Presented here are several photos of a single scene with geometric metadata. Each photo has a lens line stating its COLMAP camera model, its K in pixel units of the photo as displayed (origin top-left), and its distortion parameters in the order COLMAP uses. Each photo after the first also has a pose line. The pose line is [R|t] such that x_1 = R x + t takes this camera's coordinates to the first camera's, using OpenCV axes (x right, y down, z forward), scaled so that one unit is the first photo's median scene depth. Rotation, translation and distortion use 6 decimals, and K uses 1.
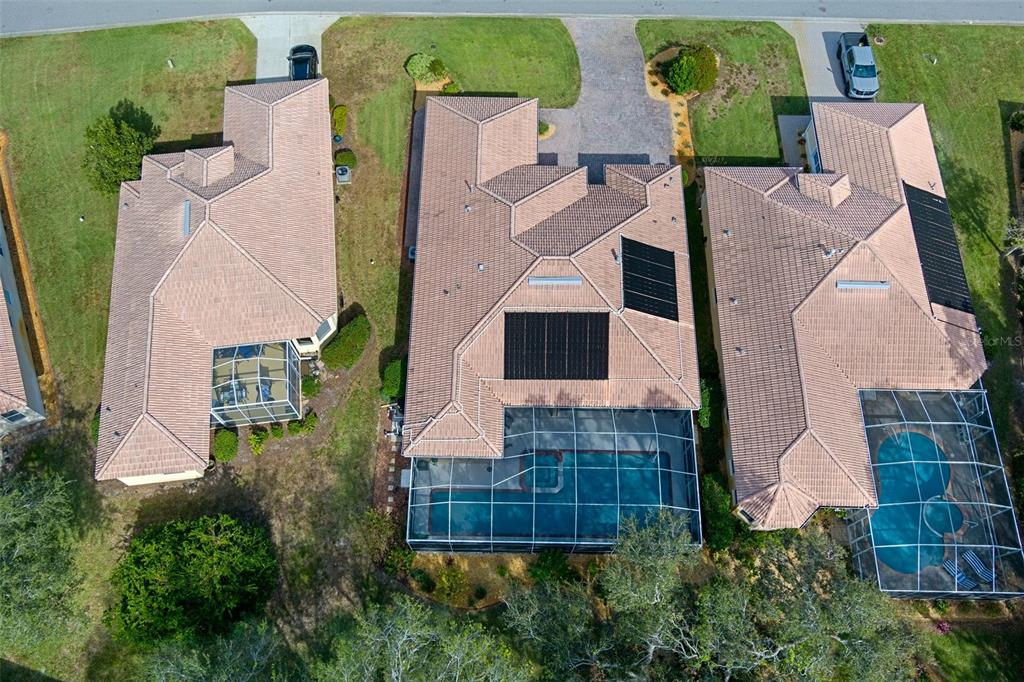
lens RADIAL K [[826.4, 0, 512.0], [0, 826.4, 341.0], [0, 0, 1]] dist [-0.007962, 0.008218]
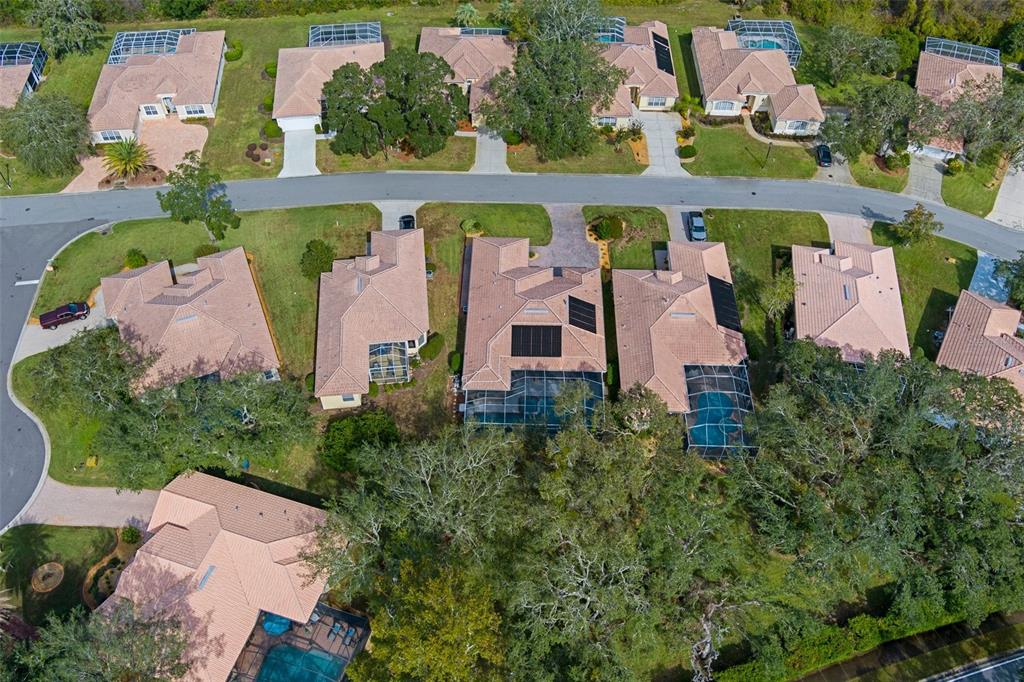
lens RADIAL K [[826.4, 0, 512.0], [0, 826.4, 341.0], [0, 0, 1]] dist [-0.007962, 0.008218]
pose [[0.999943, 0.010020, -0.003576, -0.000544], [-0.010605, 0.965726, -0.259348, 0.500896], [0.000855, 0.259372, 0.965777, -0.927752]]
